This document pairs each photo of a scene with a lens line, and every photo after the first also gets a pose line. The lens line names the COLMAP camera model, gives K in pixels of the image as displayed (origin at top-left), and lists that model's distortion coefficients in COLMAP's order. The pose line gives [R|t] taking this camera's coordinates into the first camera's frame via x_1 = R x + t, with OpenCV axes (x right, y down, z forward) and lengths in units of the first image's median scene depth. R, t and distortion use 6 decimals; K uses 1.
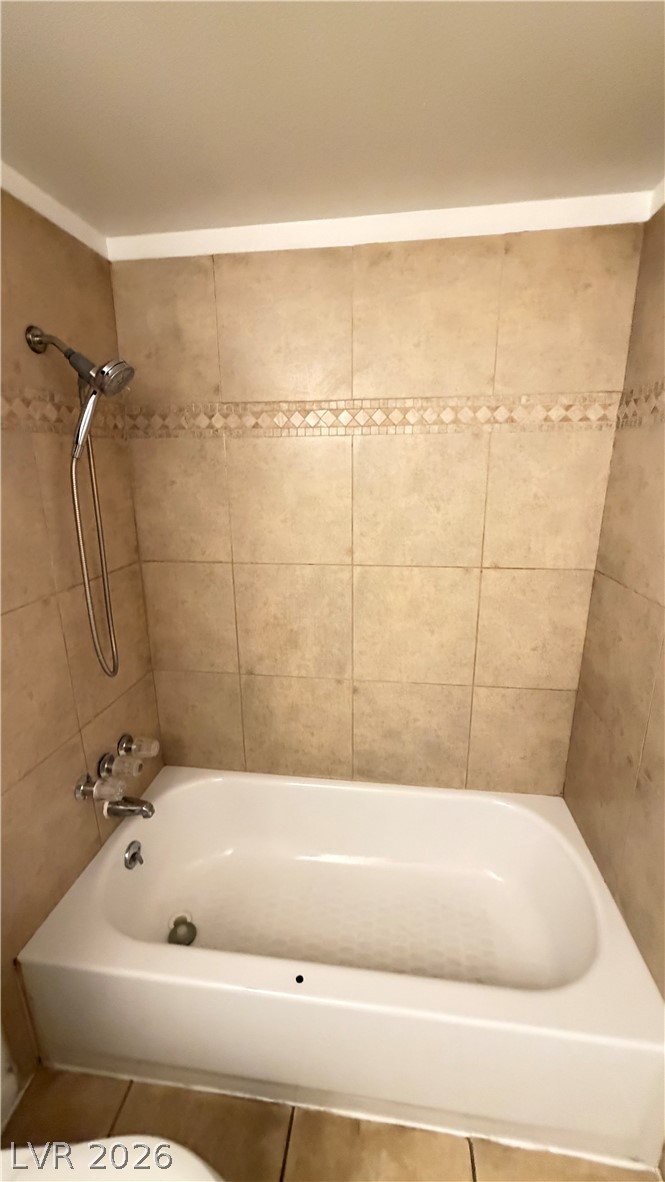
lens RADIAL K [[469.5, 0, 333.1], [0, 469.5, 587.1], [0, 0, 1]] dist [0.000562, -0.000054]
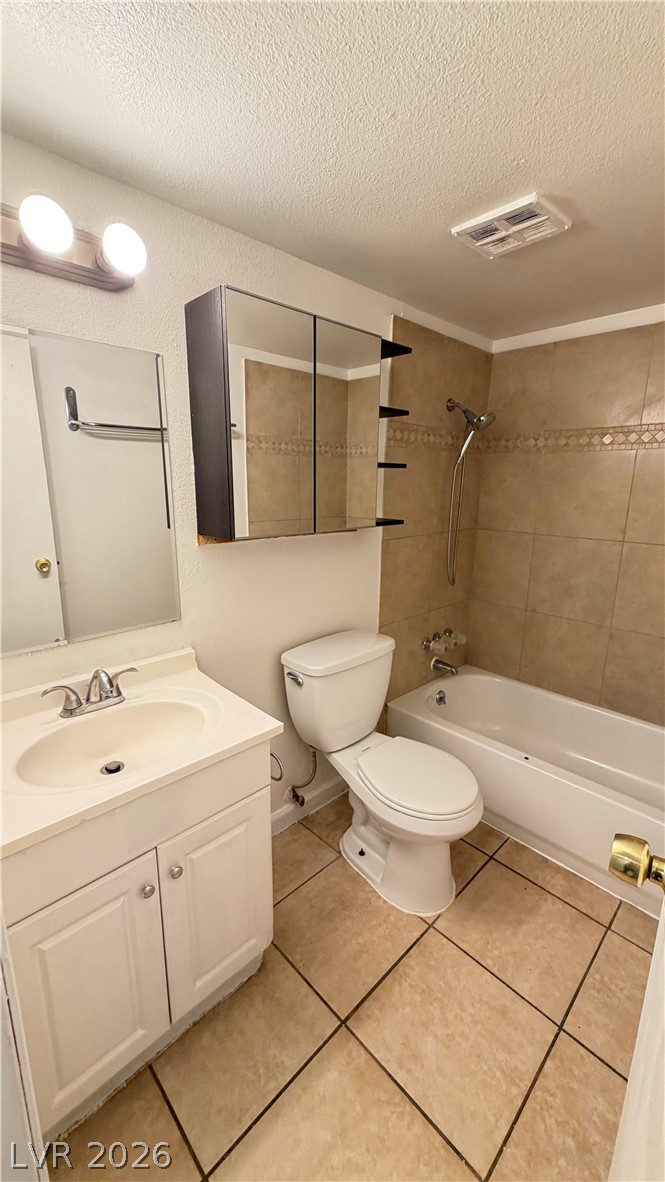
lens RADIAL K [[469.5, 0, 334.7], [0, 469.5, 588.4], [0, 0, 1]] dist [0.000562, -0.000054]
pose [[0.791138, 0.154991, -0.591674, 0.224358], [-0.177789, 0.983865, 0.020003, 0.230162], [0.585228, 0.089368, 0.805929, -0.659987]]
